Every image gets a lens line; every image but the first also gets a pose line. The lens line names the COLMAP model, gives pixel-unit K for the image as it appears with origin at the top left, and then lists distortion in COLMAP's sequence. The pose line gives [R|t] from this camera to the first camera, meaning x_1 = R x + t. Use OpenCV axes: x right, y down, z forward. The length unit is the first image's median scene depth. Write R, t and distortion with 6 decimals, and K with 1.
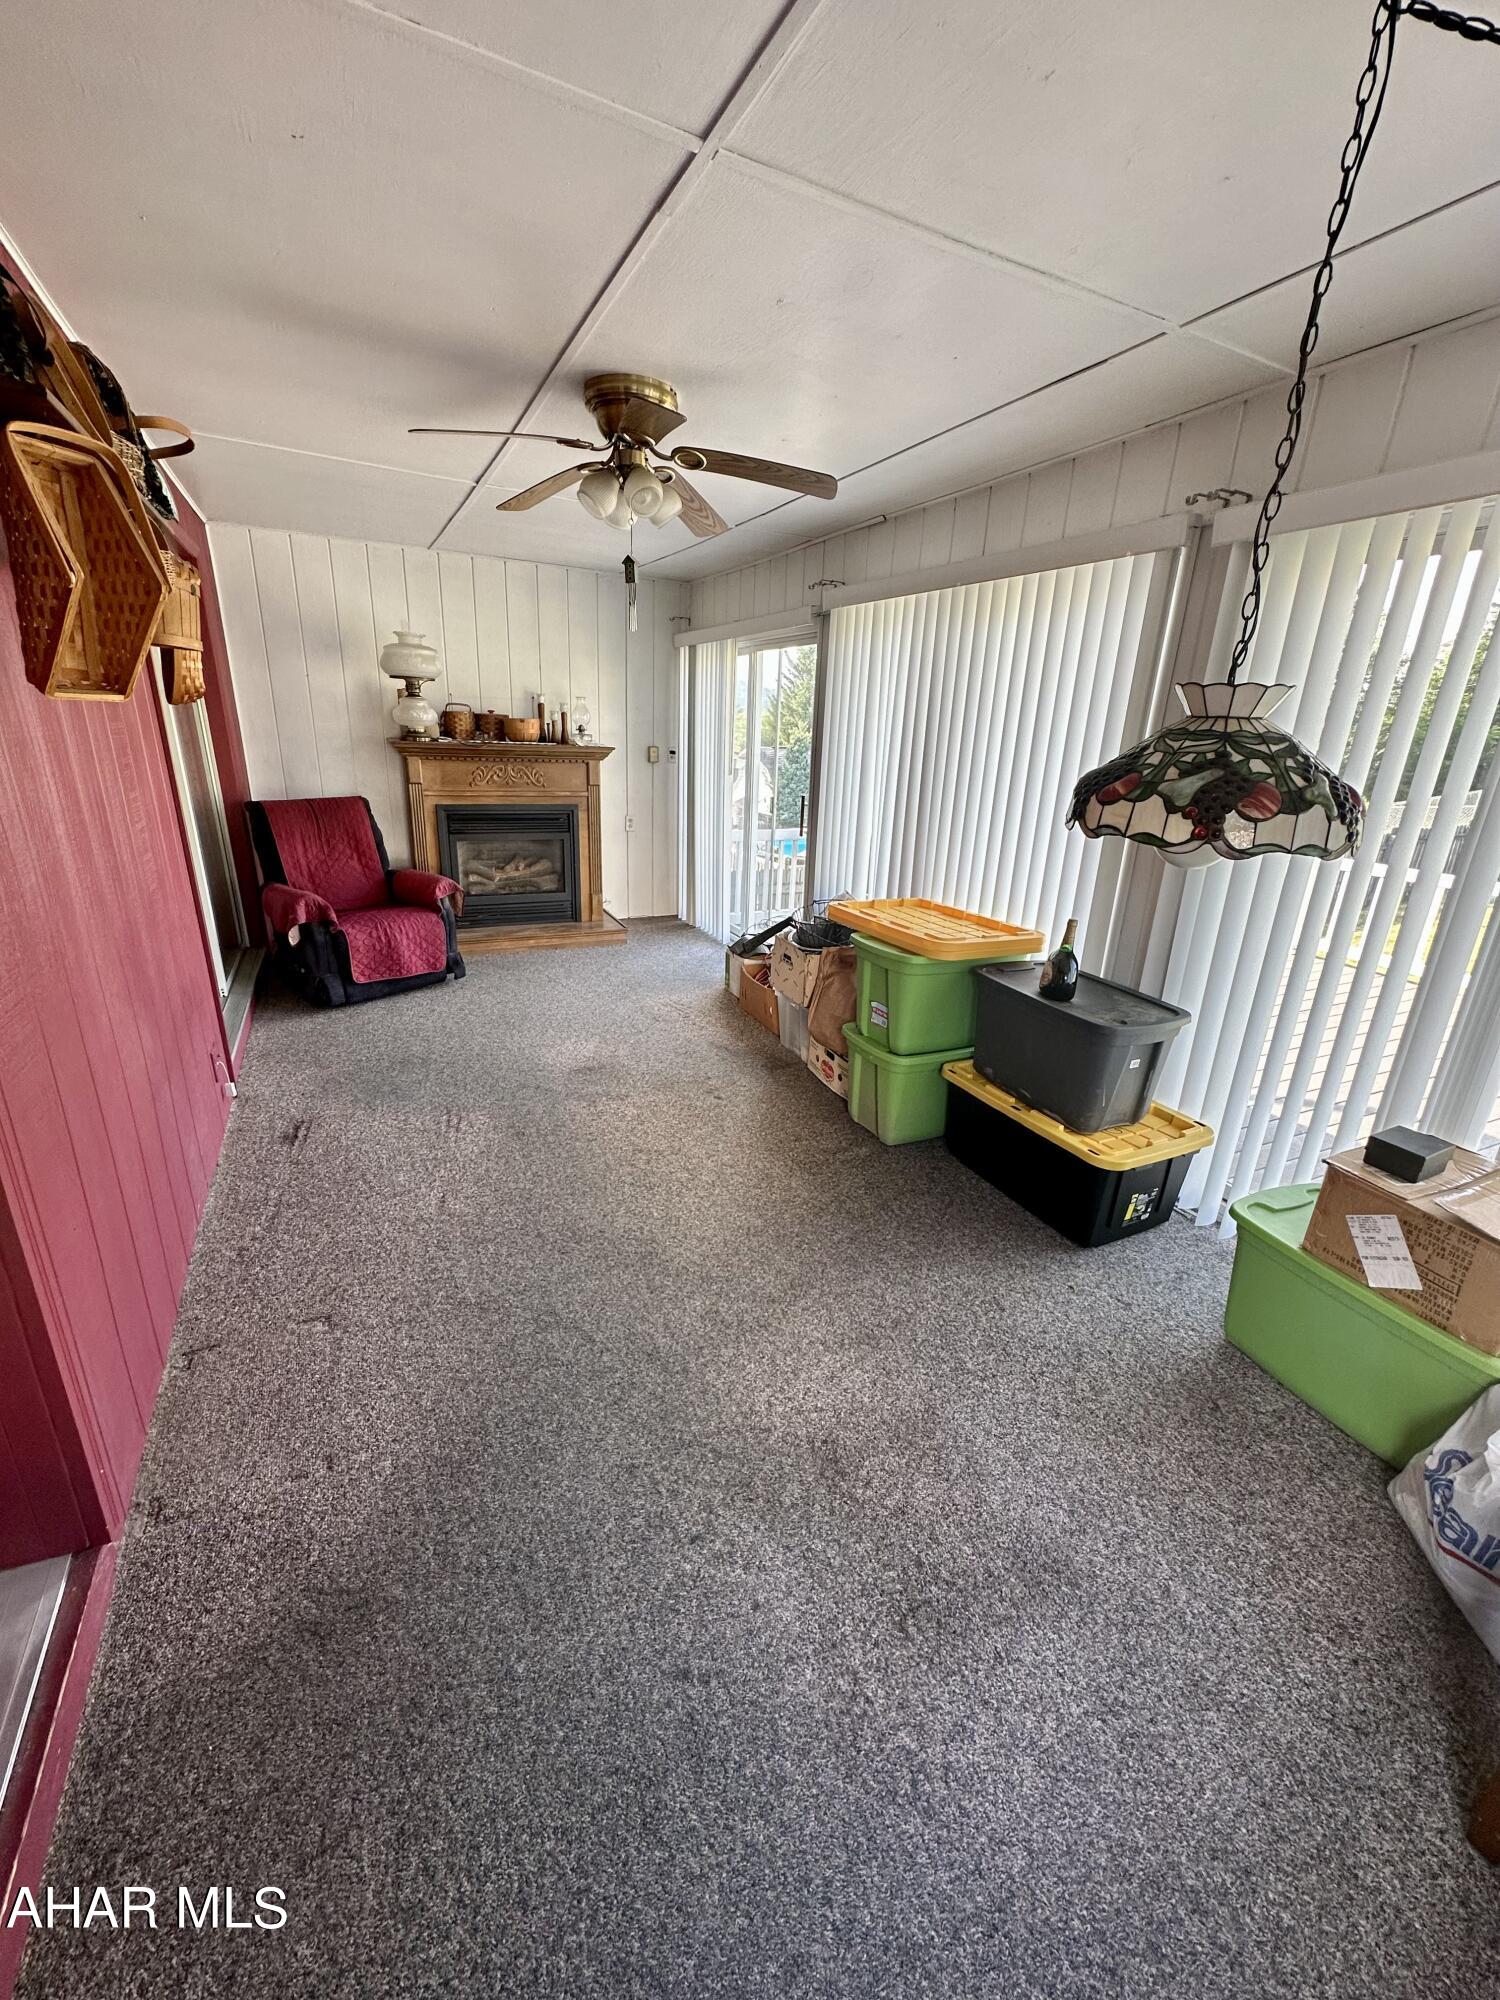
lens RADIAL K [[794.9, 0, 749.6], [0, 794.9, 1002.6], [0, 0, 1]] dist [-0.002249, 0.000408]
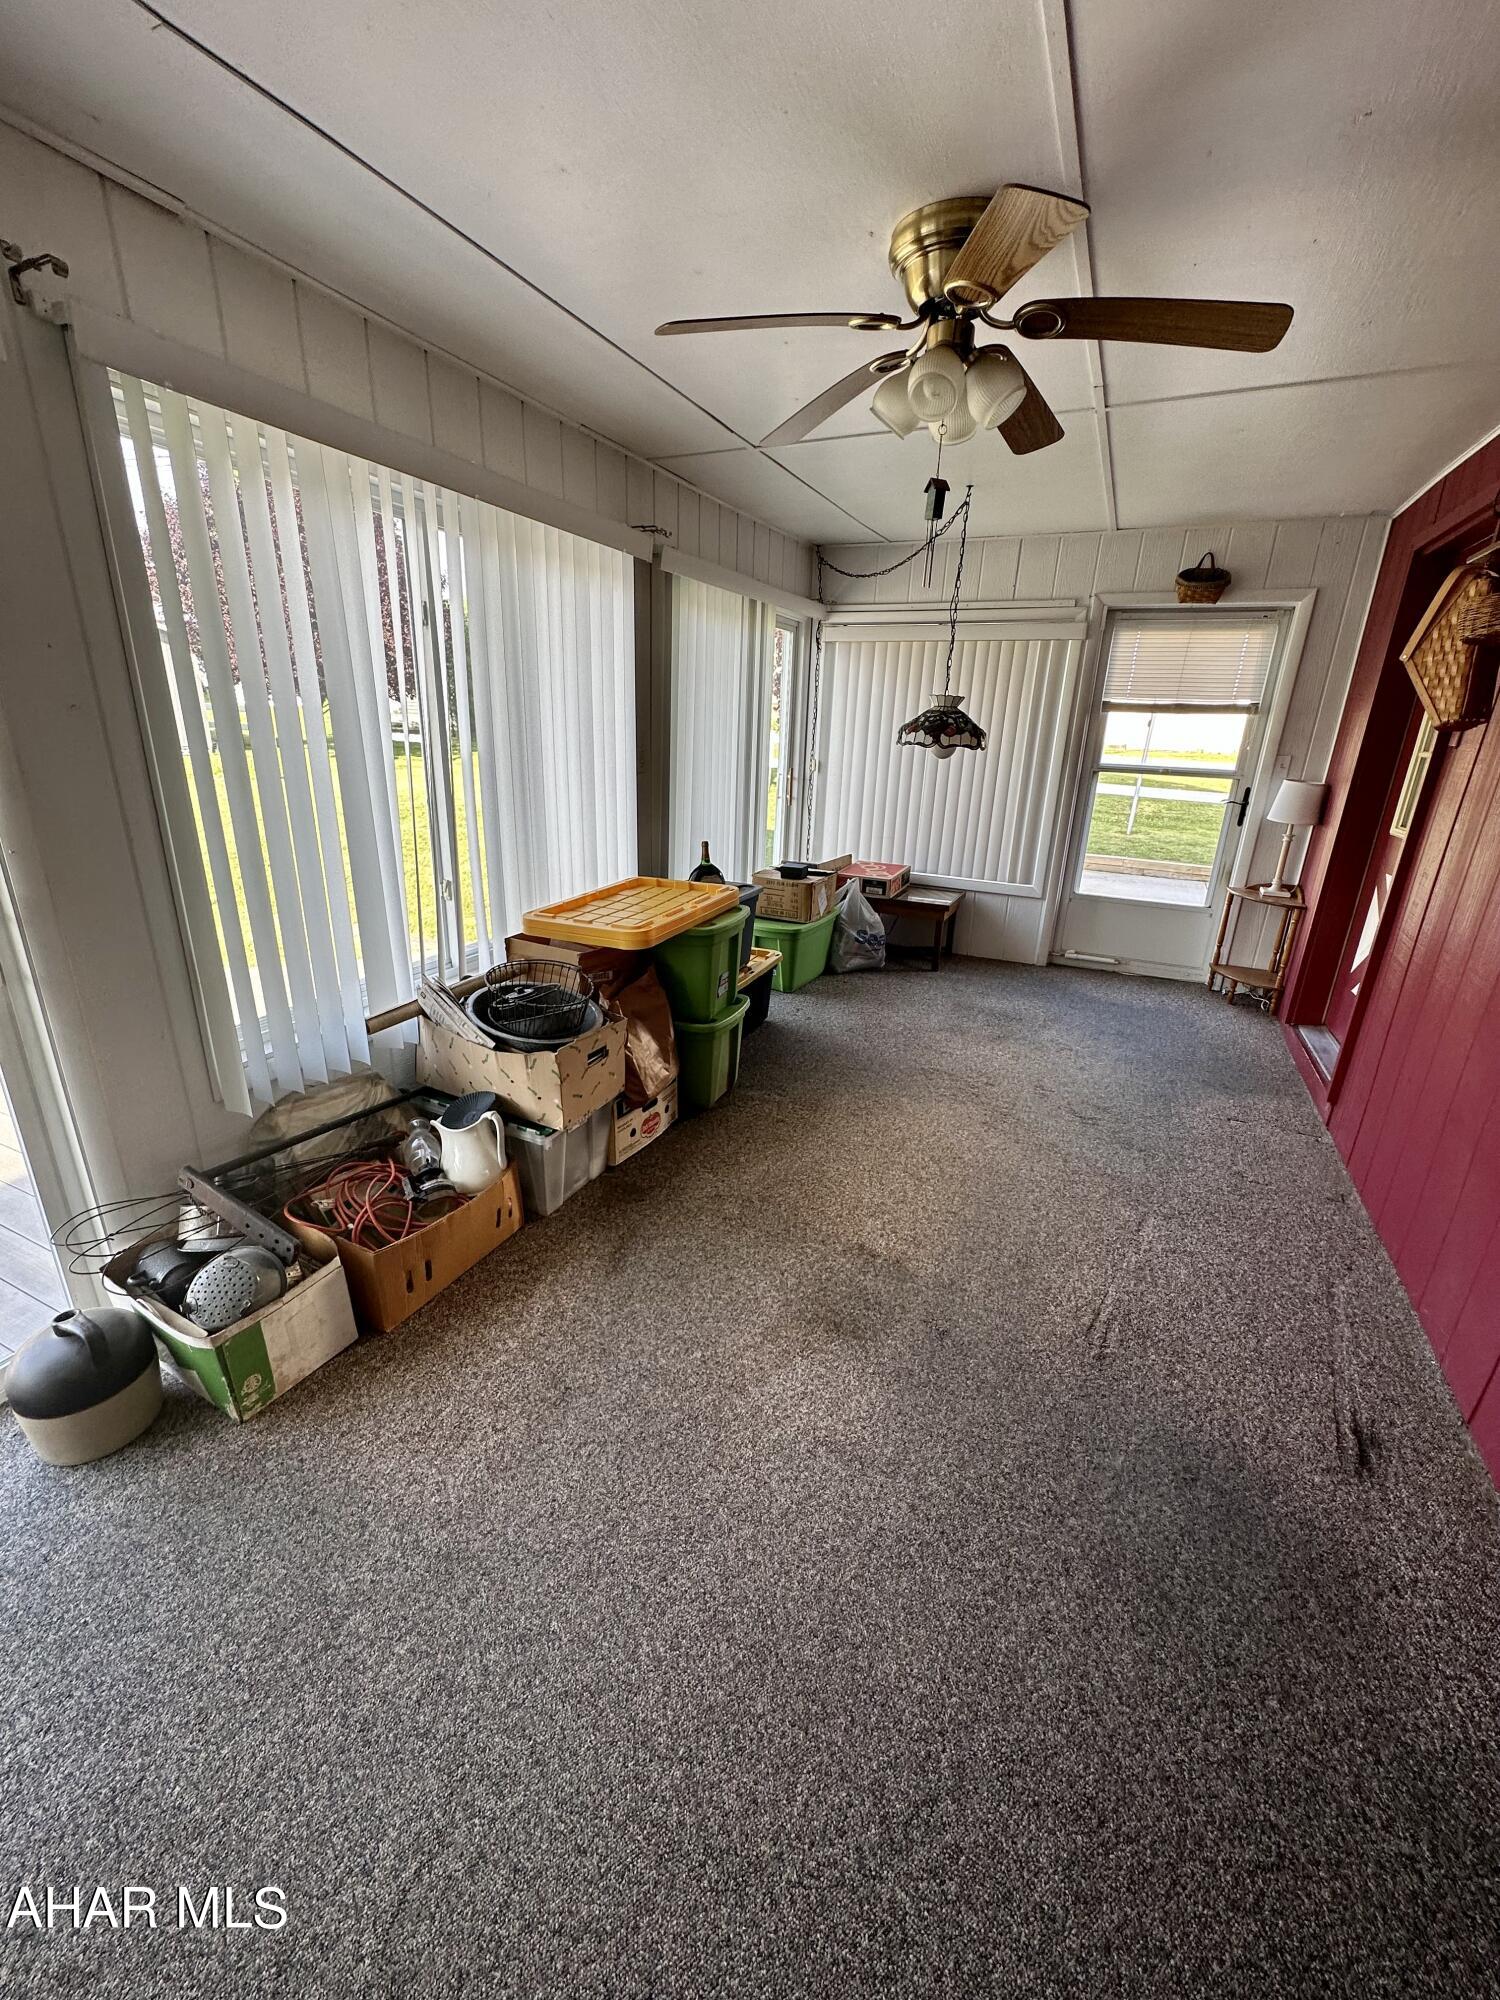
lens RADIAL K [[794.9, 0, 753.9], [0, 794.9, 996.8], [0, 0, 1]] dist [-0.002249, 0.000408]
pose [[-0.631539, -0.311392, 0.710066, -0.470553], [0.209908, 0.812940, 0.543200, -0.410796], [-0.746390, 0.492100, -0.448040, 1.125206]]
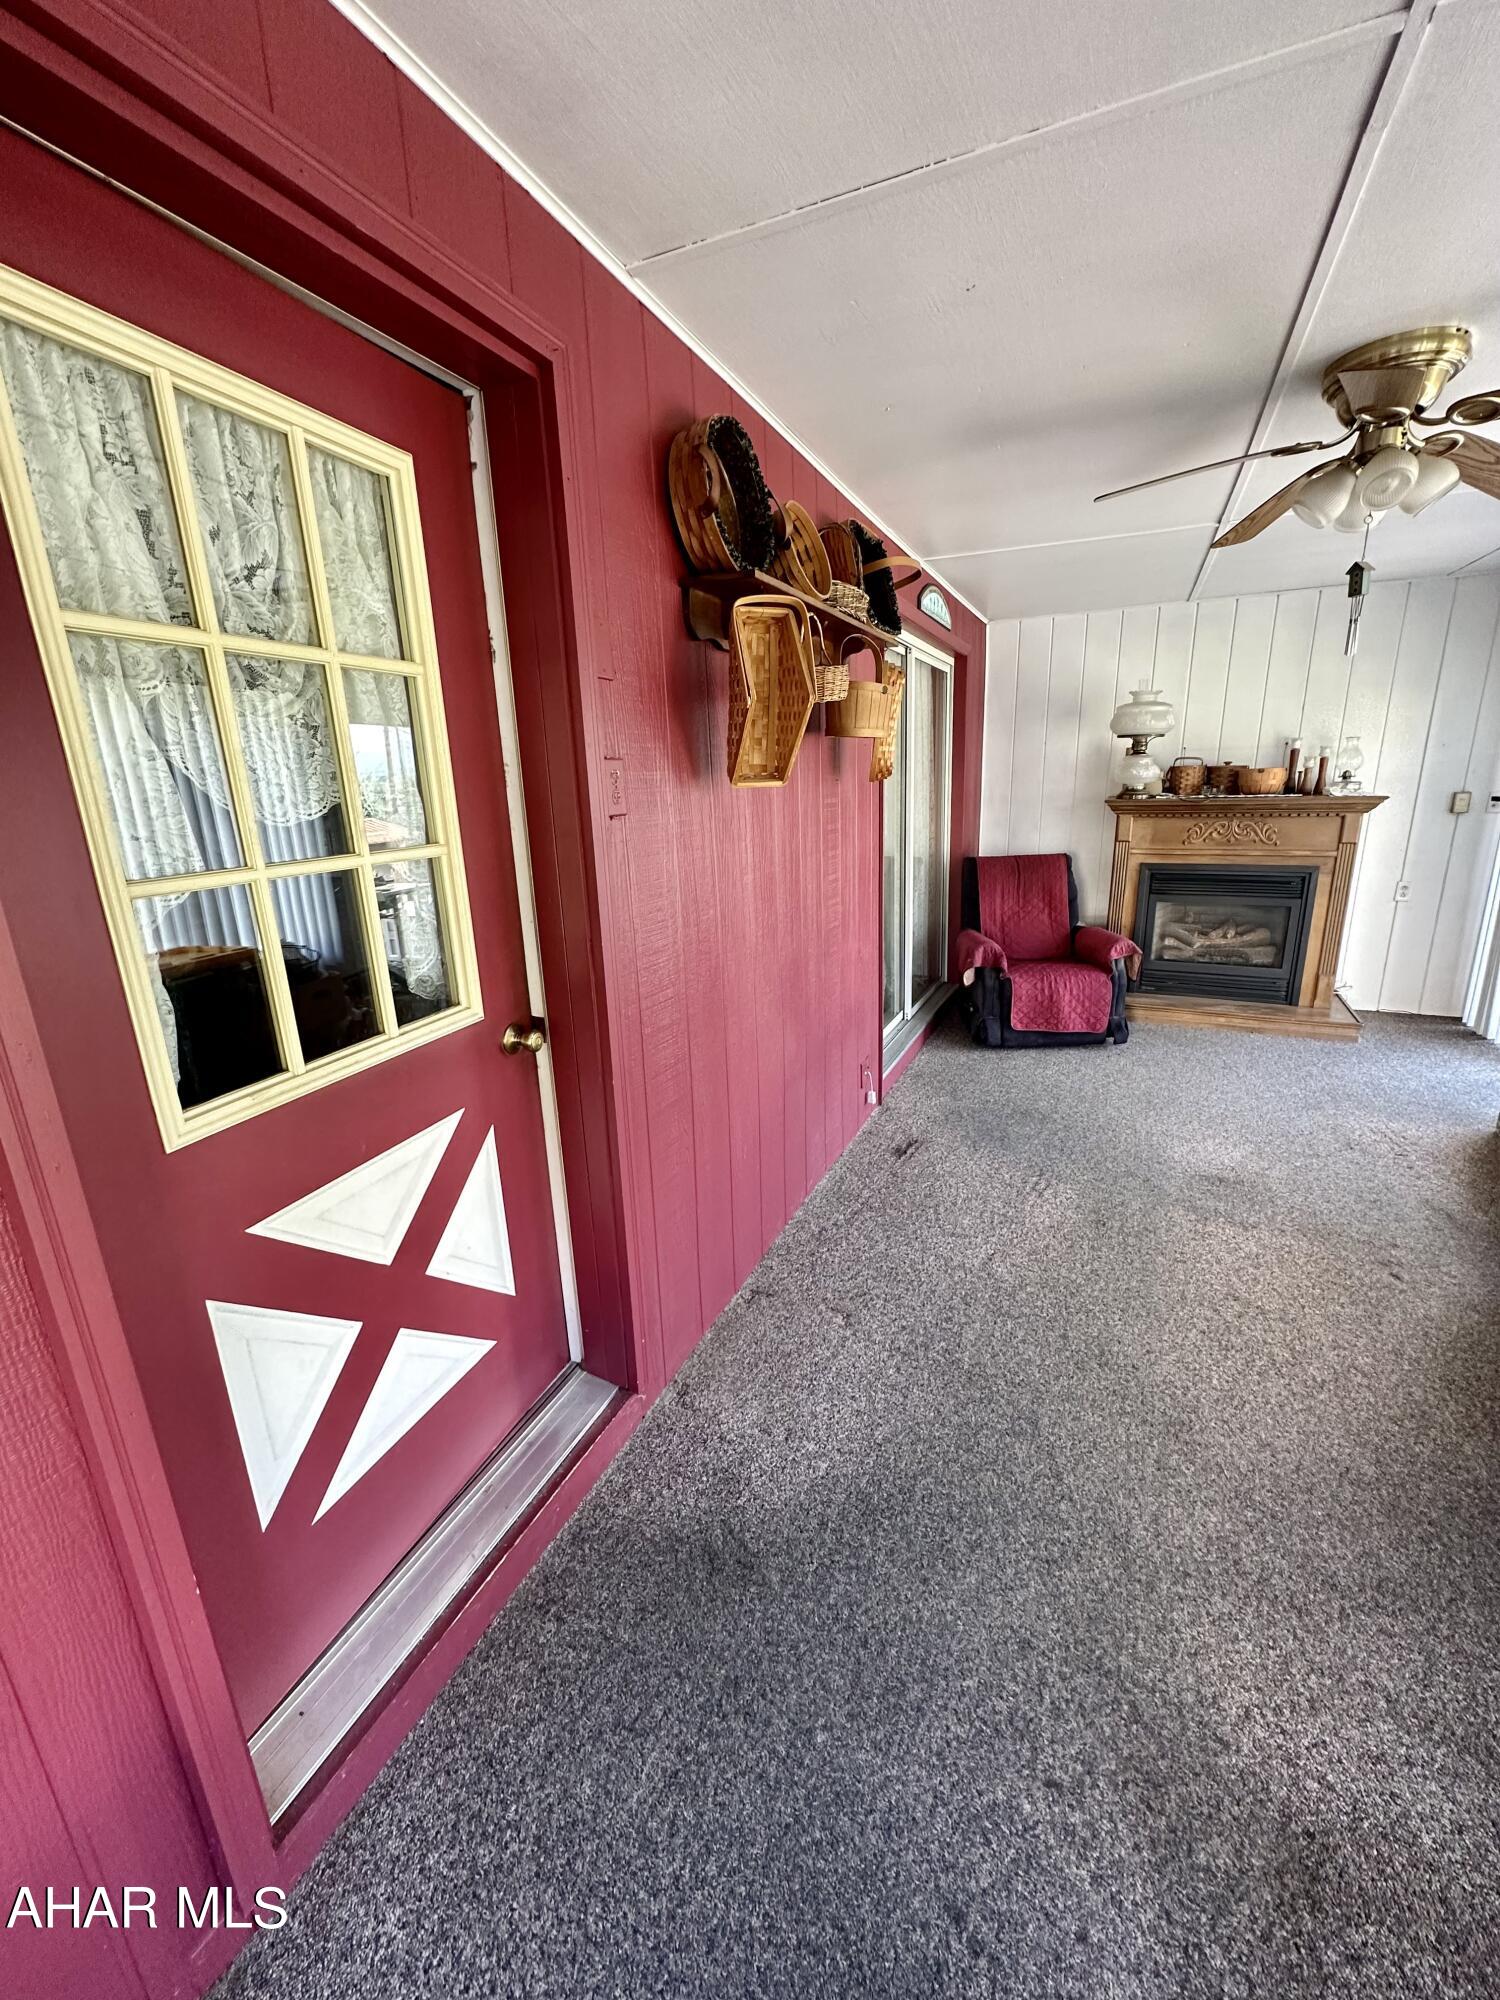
lens RADIAL K [[794.9, 0, 748.4], [0, 794.9, 1001.8], [0, 0, 1]] dist [-0.002249, 0.000408]
pose [[0.626188, 0.153825, -0.764347, 0.091734], [-0.204025, 0.978513, 0.029779, -0.021770], [0.752504, 0.137299, 0.644118, 0.060640]]
